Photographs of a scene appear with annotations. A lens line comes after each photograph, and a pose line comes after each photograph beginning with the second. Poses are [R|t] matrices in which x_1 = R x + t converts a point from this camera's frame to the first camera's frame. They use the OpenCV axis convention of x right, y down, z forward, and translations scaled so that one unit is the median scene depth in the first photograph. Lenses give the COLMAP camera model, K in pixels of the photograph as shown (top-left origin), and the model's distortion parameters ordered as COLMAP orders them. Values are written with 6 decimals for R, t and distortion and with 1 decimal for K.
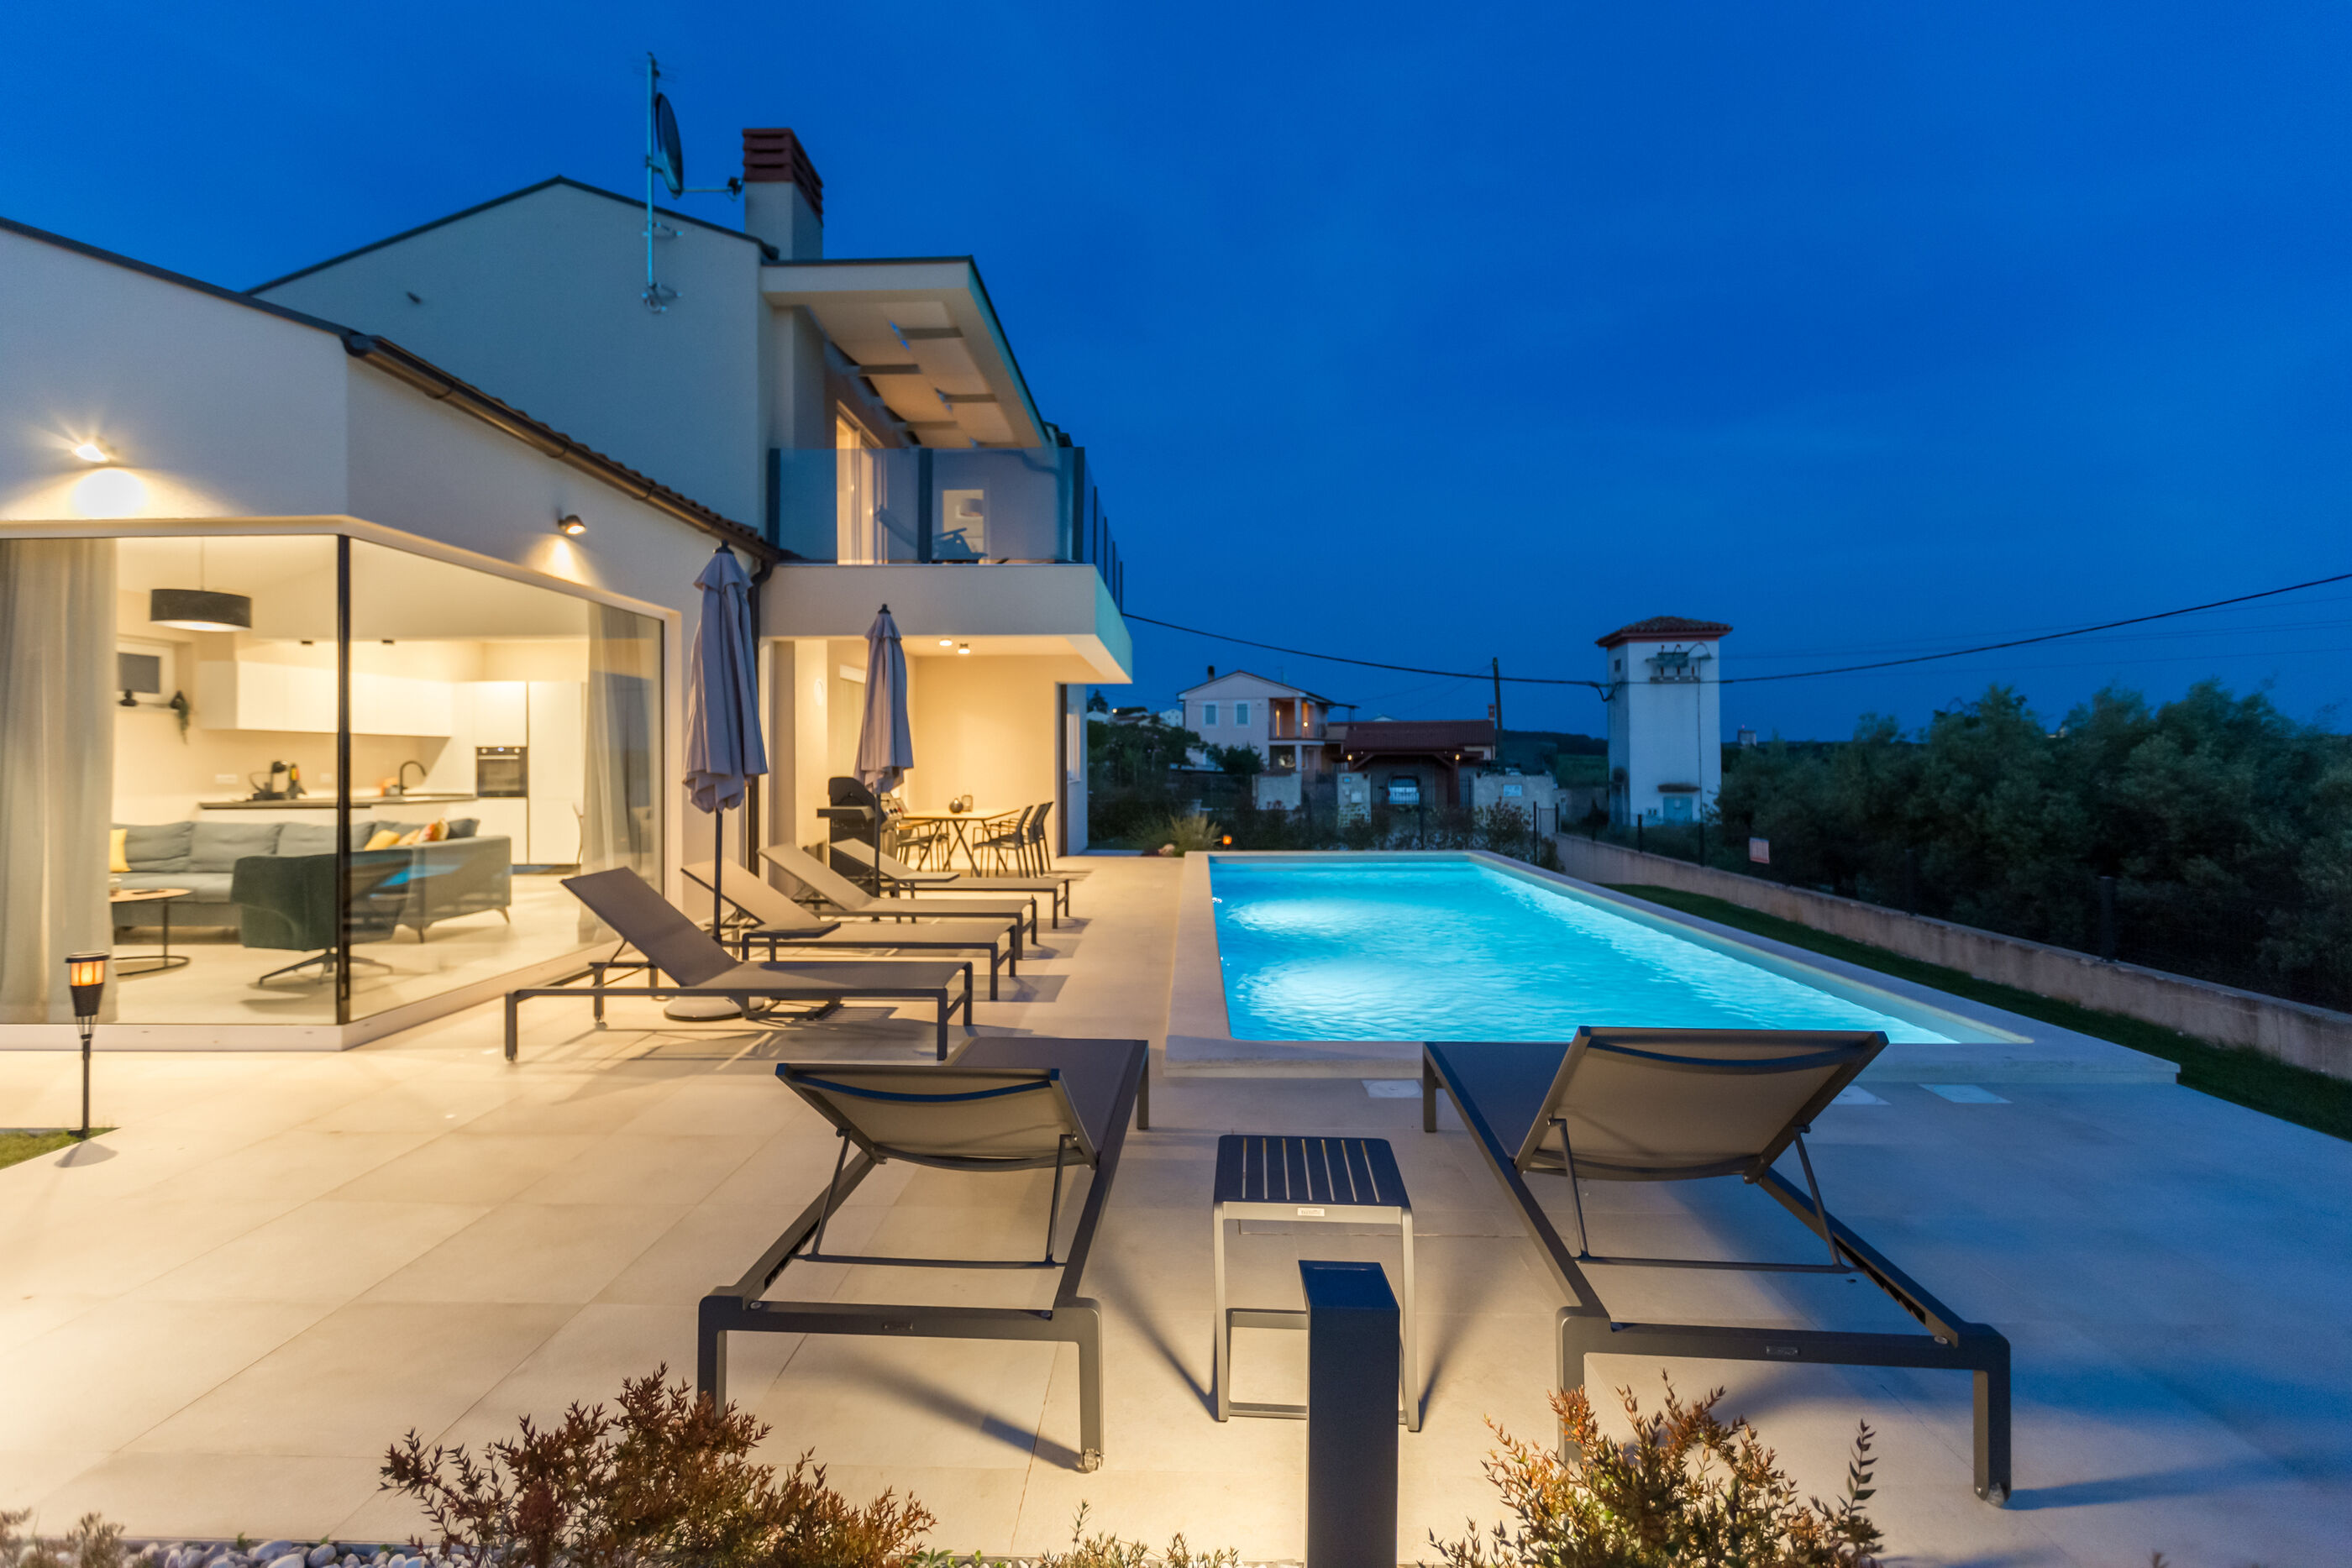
lens RADIAL K [[1085.4, 0, 1159.8], [0, 1085.4, 746.3], [0, 0, 1]] dist [0.006679, 0.000148]
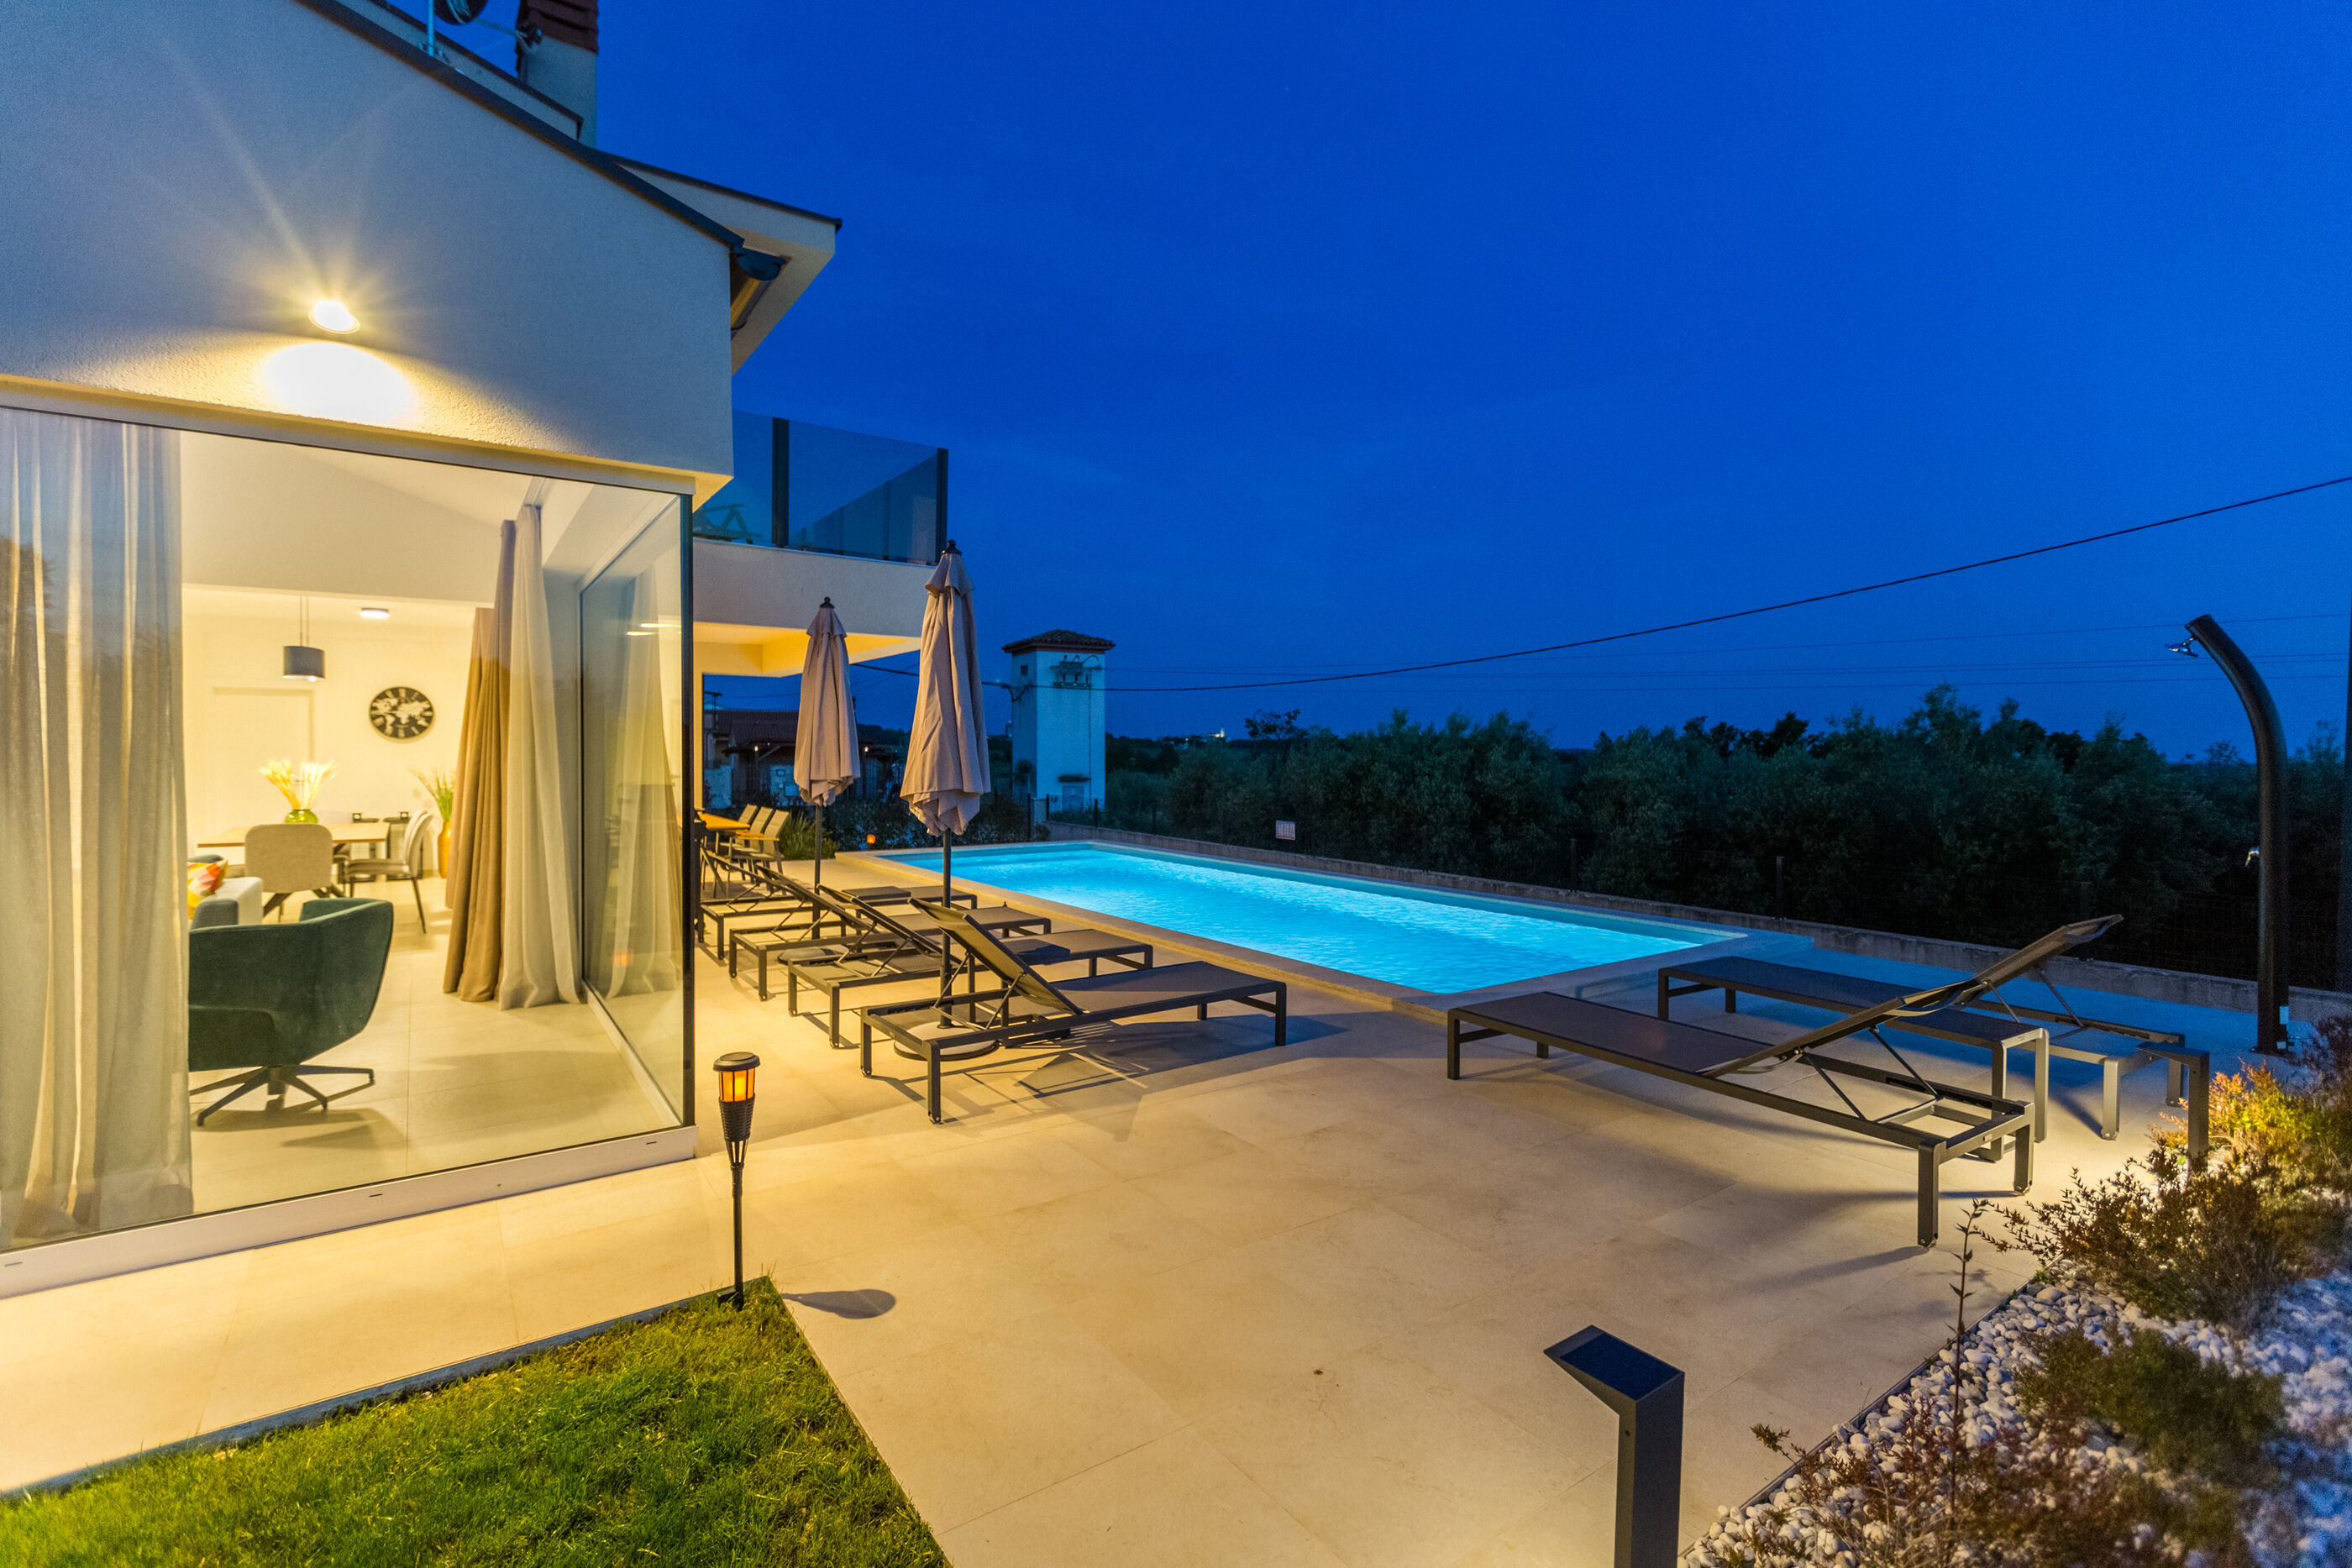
lens RADIAL K [[1056.8, 0, 1176.0], [0, 1056.8, 784.0], [0, 0, 1]] dist [-0.038331, -0.000006]
pose [[0.798024, -0.010308, 0.602537, -0.347887], [-0.017343, 0.999047, 0.040060, -0.009040], [-0.602376, -0.042419, 0.797085, 0.076570]]
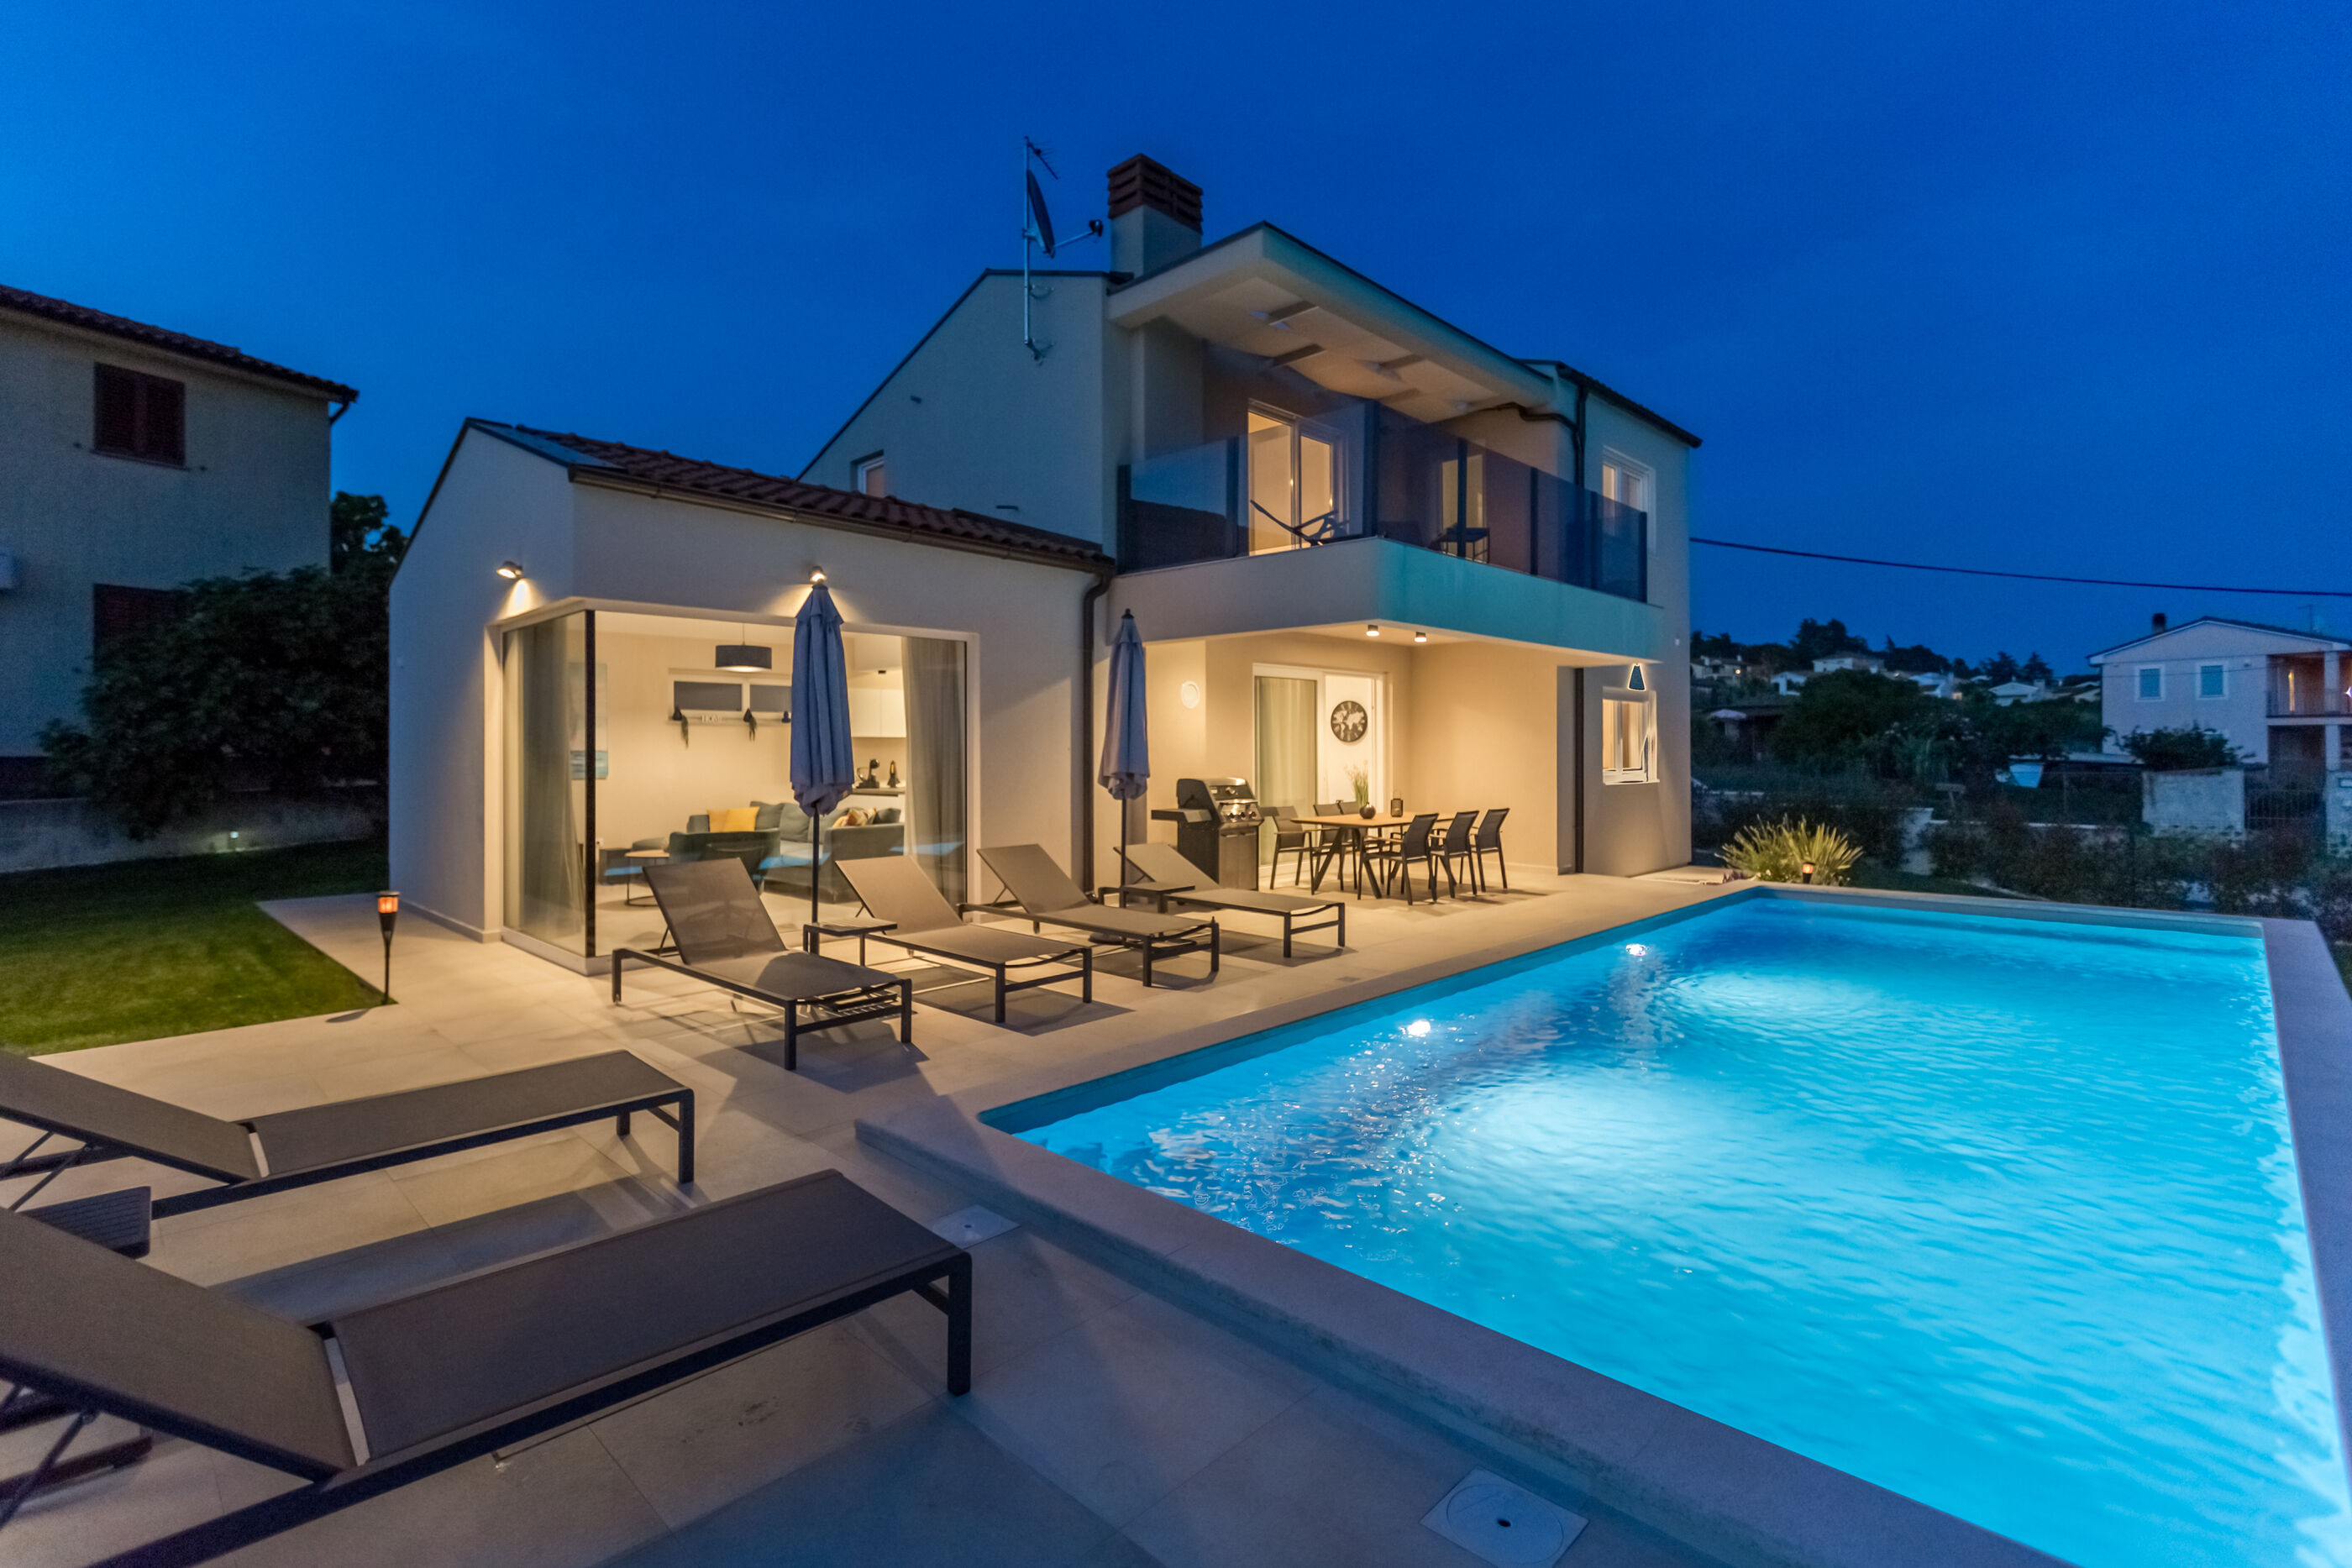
lens RADIAL K [[1085.4, 0, 1159.8], [0, 1085.4, 746.3], [0, 0, 1]] dist [0.006679, 0.000148]
pose [[0.725326, -0.001314, -0.688405, 0.316801], [0.010795, 0.999897, 0.009465, -0.009709], [0.688321, -0.014296, 0.725265, 0.206739]]
